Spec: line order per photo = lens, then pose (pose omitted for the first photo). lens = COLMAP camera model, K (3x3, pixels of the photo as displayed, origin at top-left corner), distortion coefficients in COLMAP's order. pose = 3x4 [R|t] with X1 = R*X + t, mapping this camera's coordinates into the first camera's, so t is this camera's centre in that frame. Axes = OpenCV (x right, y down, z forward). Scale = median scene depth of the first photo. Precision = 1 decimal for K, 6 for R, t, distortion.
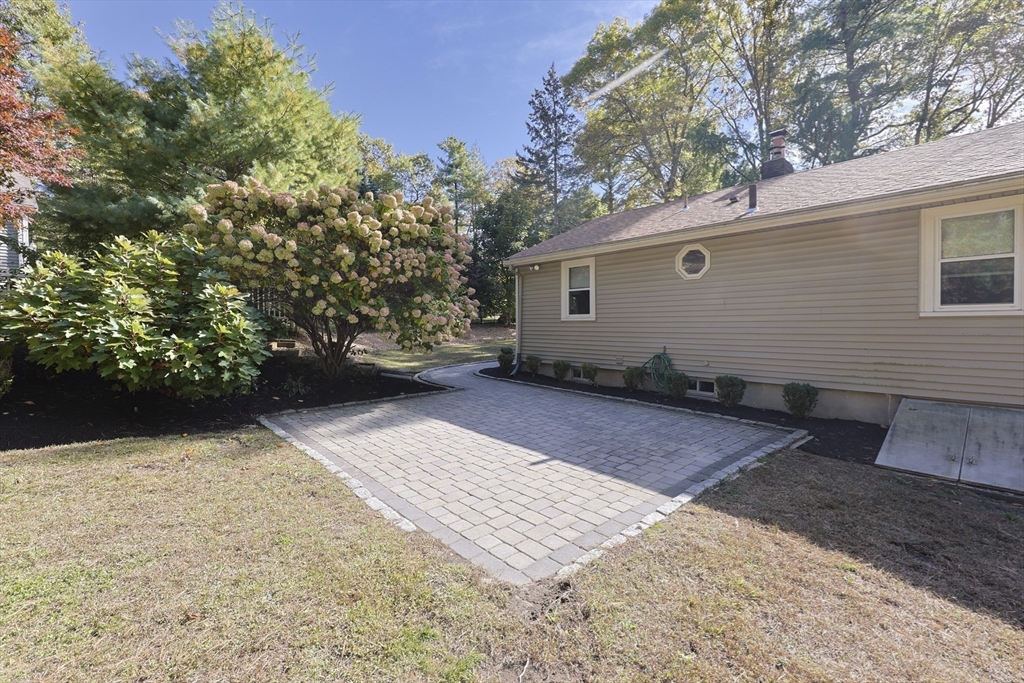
lens RADIAL K [[439.2, 0, 515.1], [0, 439.2, 331.6], [0, 0, 1]] dist [0.003082, 0.000458]
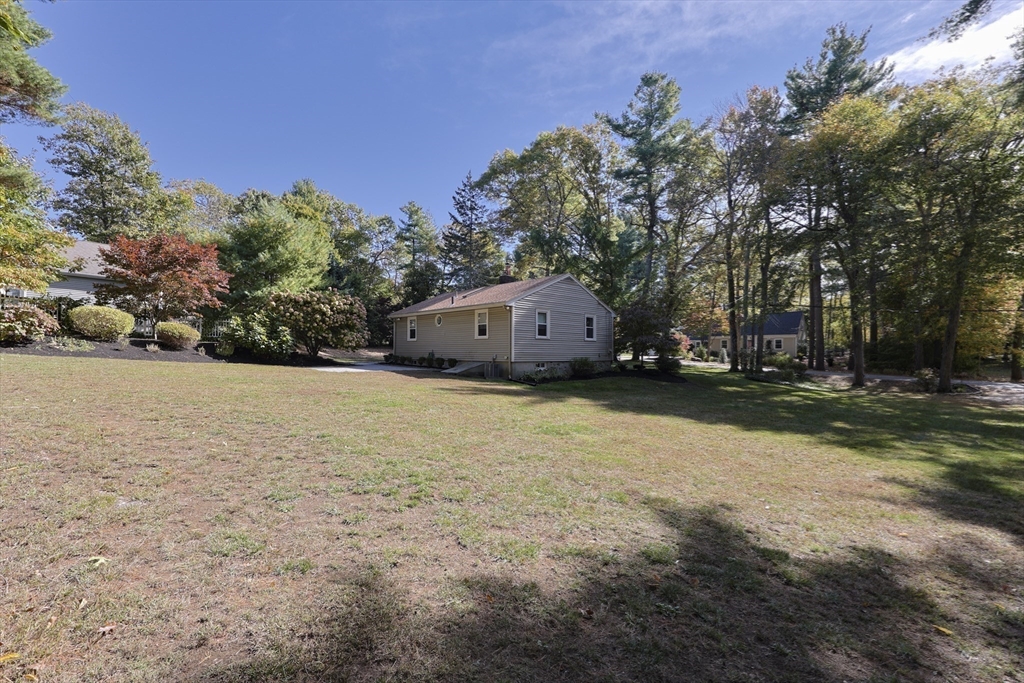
lens RADIAL K [[439.2, 0, 508.2], [0, 439.2, 351.1], [0, 0, 1]] dist [0.003082, 0.000458]
pose [[0.999468, 0.014331, 0.029288, 0.605662], [-0.013419, 0.999426, -0.031119, 0.101307], [-0.029717, 0.030709, 0.999086, -1.488954]]
